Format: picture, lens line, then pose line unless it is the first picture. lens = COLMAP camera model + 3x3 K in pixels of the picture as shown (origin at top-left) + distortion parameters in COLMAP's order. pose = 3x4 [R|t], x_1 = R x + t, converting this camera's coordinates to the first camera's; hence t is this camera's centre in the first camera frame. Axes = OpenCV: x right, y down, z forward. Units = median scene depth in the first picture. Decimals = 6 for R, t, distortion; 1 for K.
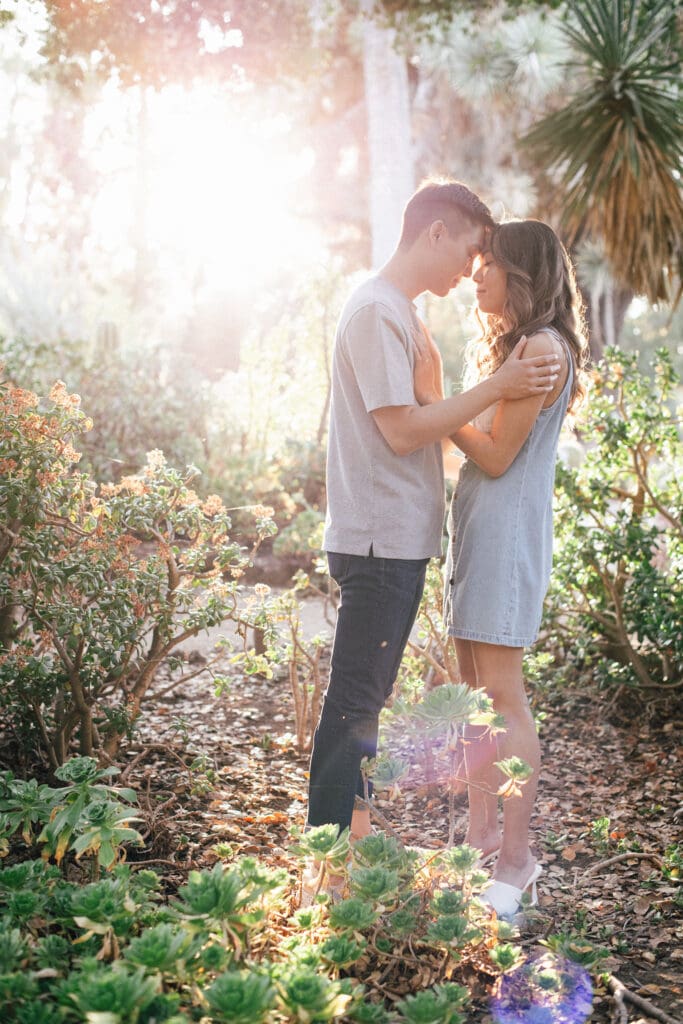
lens RADIAL K [[1495.8, 0, 350.0], [0, 1495.8, 505.7], [0, 0, 1]] dist [-0.124664, 0.000000]
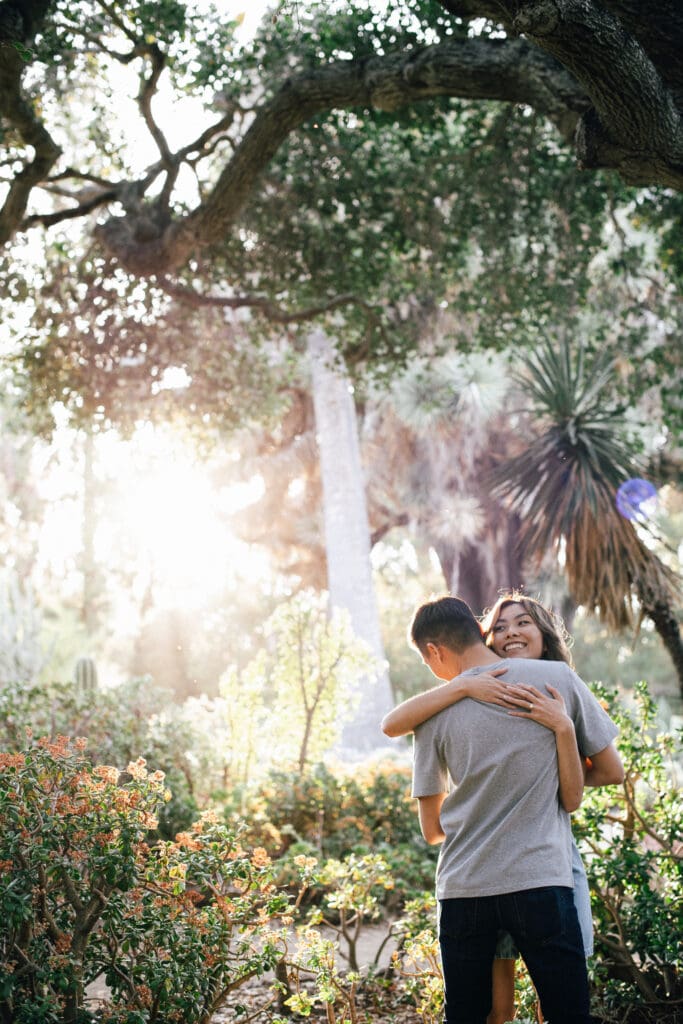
lens RADIAL K [[1495.8, 0, 346.2], [0, 1495.8, 506.2], [0, 0, 1]] dist [-0.124664, 0.000000]
pose [[0.998550, -0.034449, 0.041365, -0.048722], [0.042198, 0.978035, -0.204127, -0.020388], [-0.033424, 0.205576, 0.978070, -0.088224]]
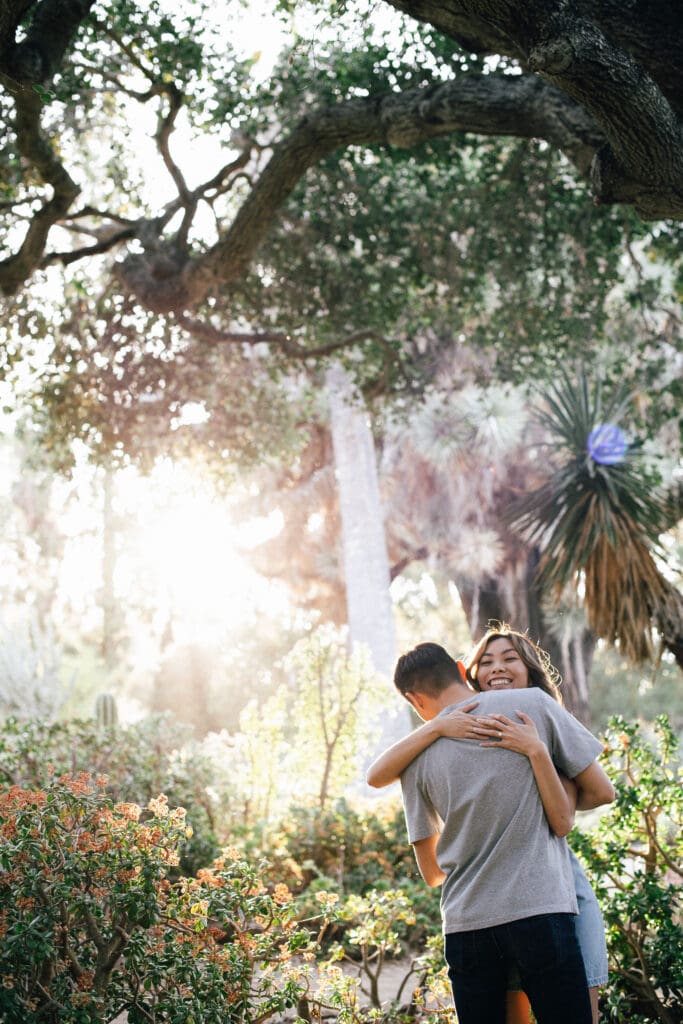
lens RADIAL K [[1495.8, 0, 345.8], [0, 1495.8, 503.6], [0, 0, 1]] dist [-0.124664, 0.000000]
pose [[0.998764, -0.040145, 0.029292, -0.048814], [0.045788, 0.972485, -0.228422, -0.020921], [-0.019316, 0.229481, 0.973122, -0.091516]]
